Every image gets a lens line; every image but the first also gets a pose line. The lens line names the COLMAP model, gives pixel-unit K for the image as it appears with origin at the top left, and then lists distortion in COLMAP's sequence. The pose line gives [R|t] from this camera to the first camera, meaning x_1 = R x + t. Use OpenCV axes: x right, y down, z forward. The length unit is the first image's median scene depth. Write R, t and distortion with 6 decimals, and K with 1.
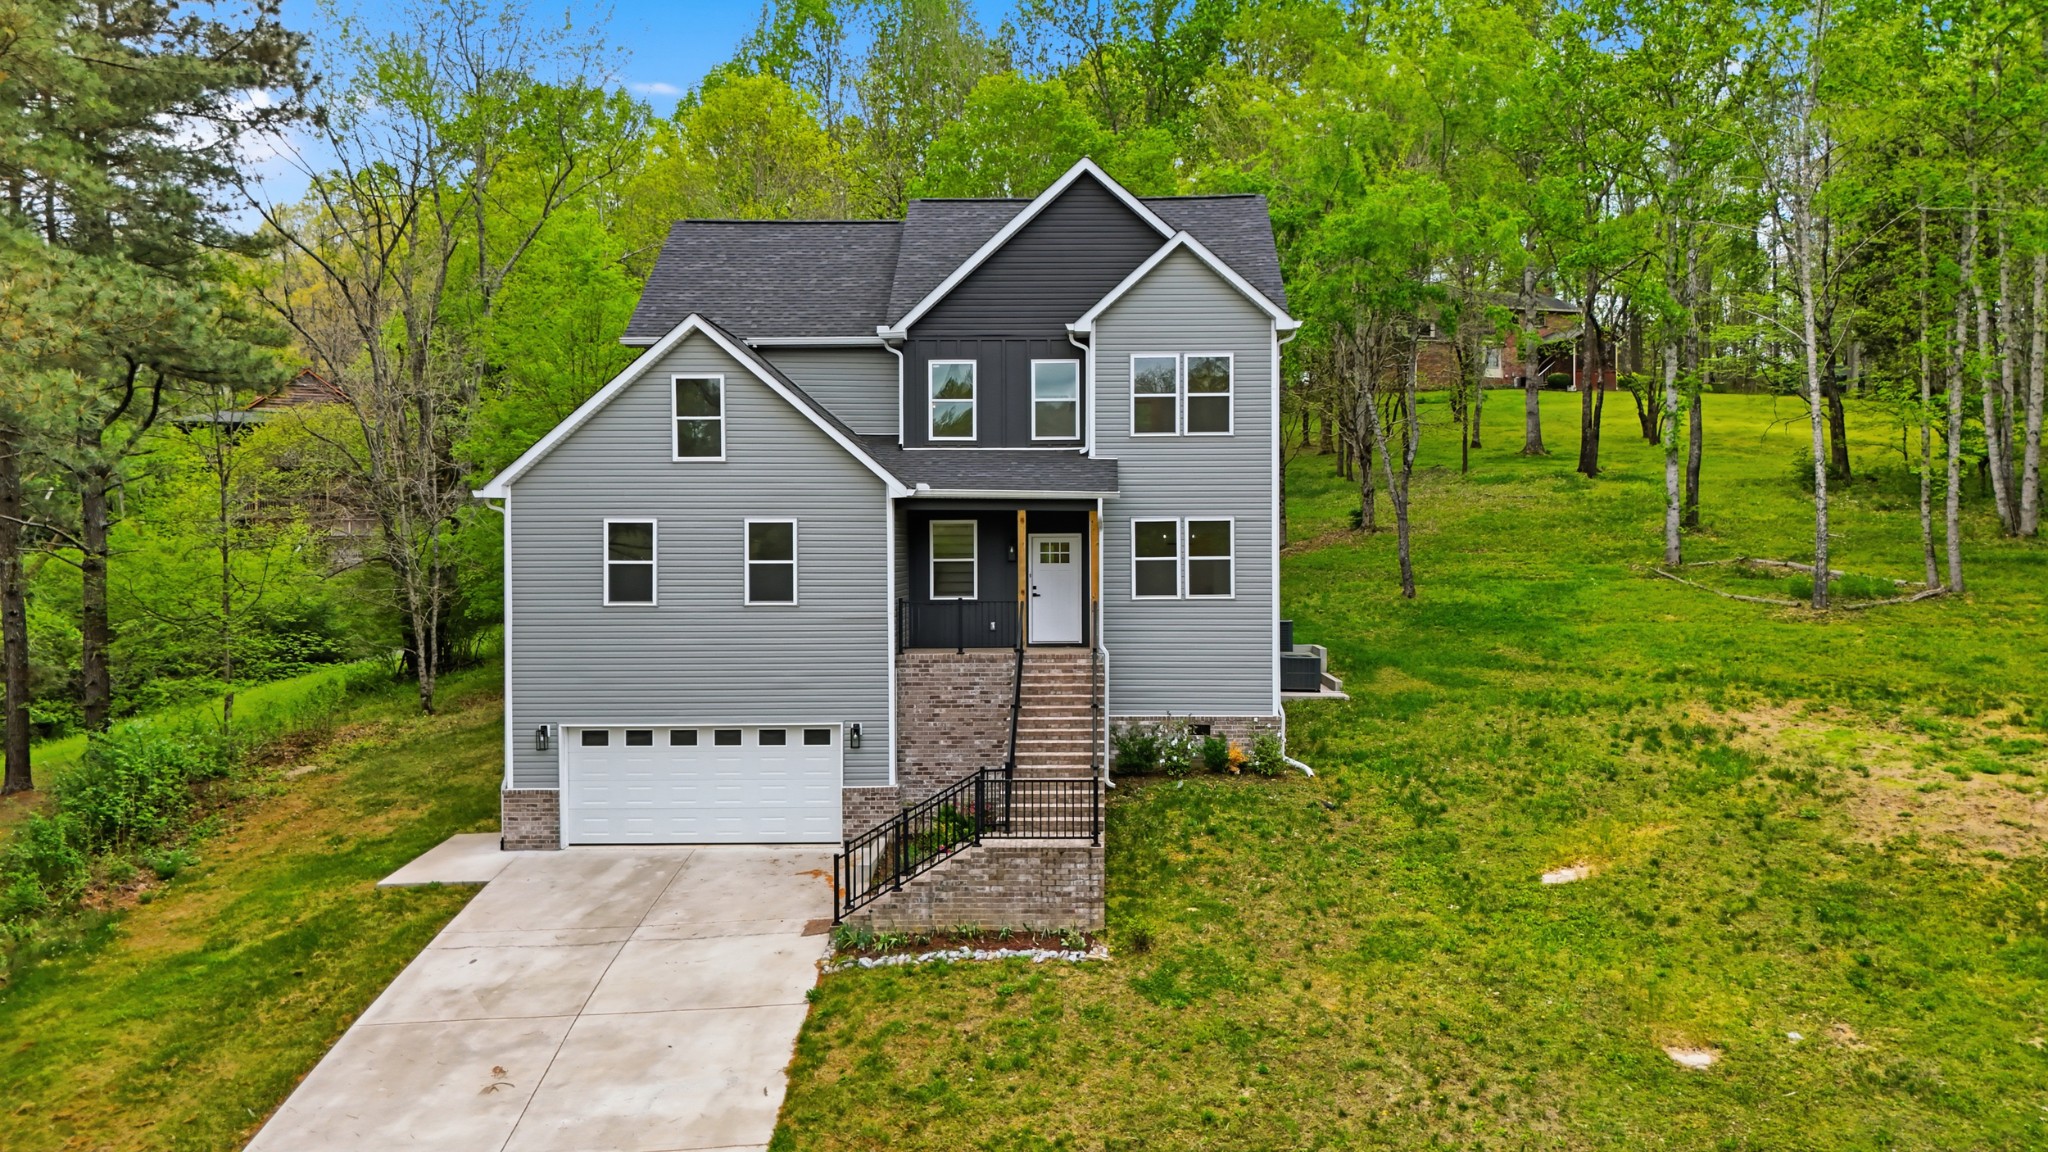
lens RADIAL K [[1682.1, 0, 1024.2], [0, 1682.1, 531.9], [0, 0, 1]] dist [0.071416, -0.074717]
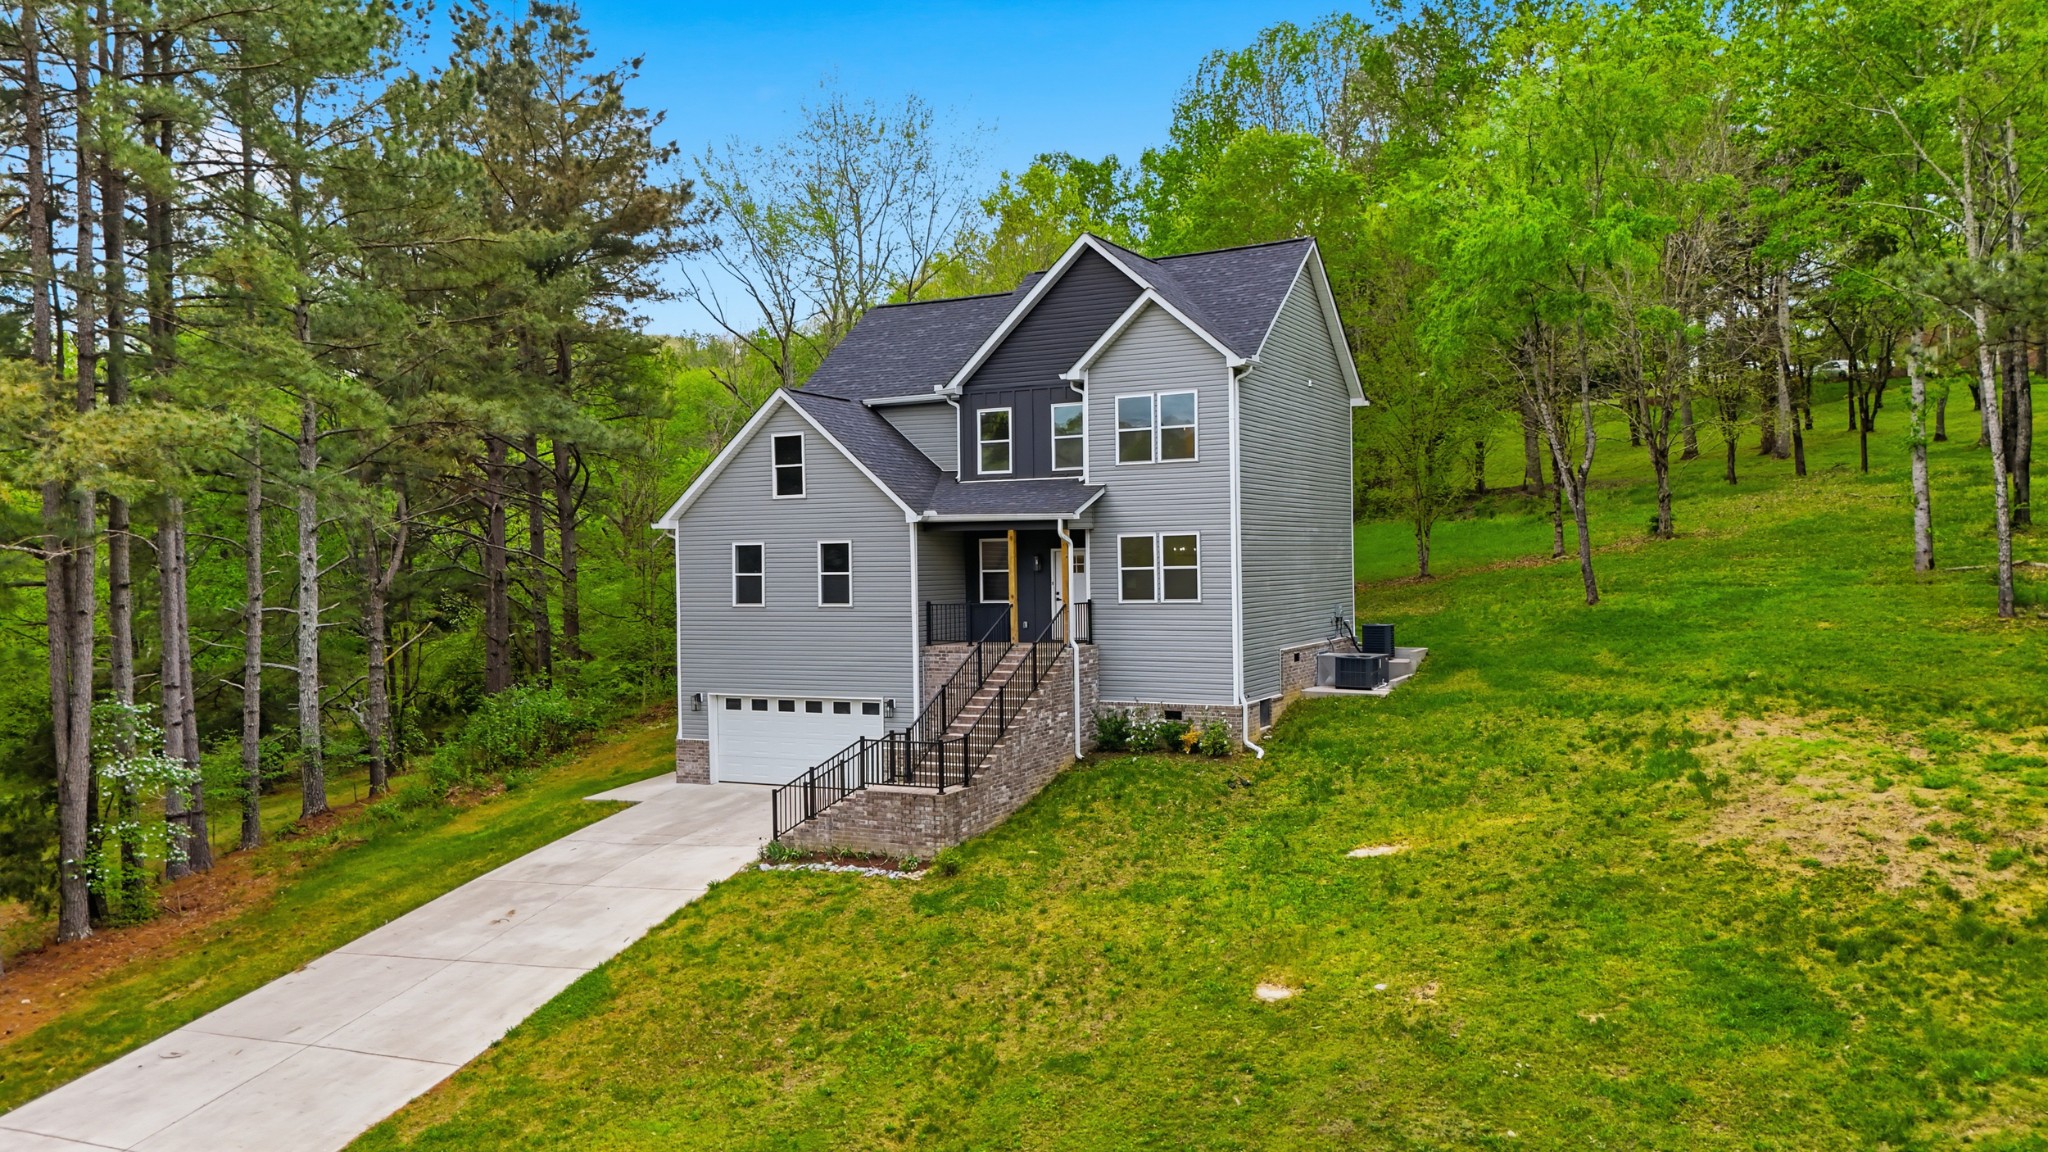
lens RADIAL K [[1682.1, 0, 1024.2], [0, 1682.1, 531.9], [0, 0, 1]] dist [0.071416, -0.074717]
pose [[0.876792, -0.018475, -0.480515, 0.602887], [0.015070, 0.999827, -0.010945, 0.002188], [0.480634, 0.002355, 0.876918, -0.074916]]
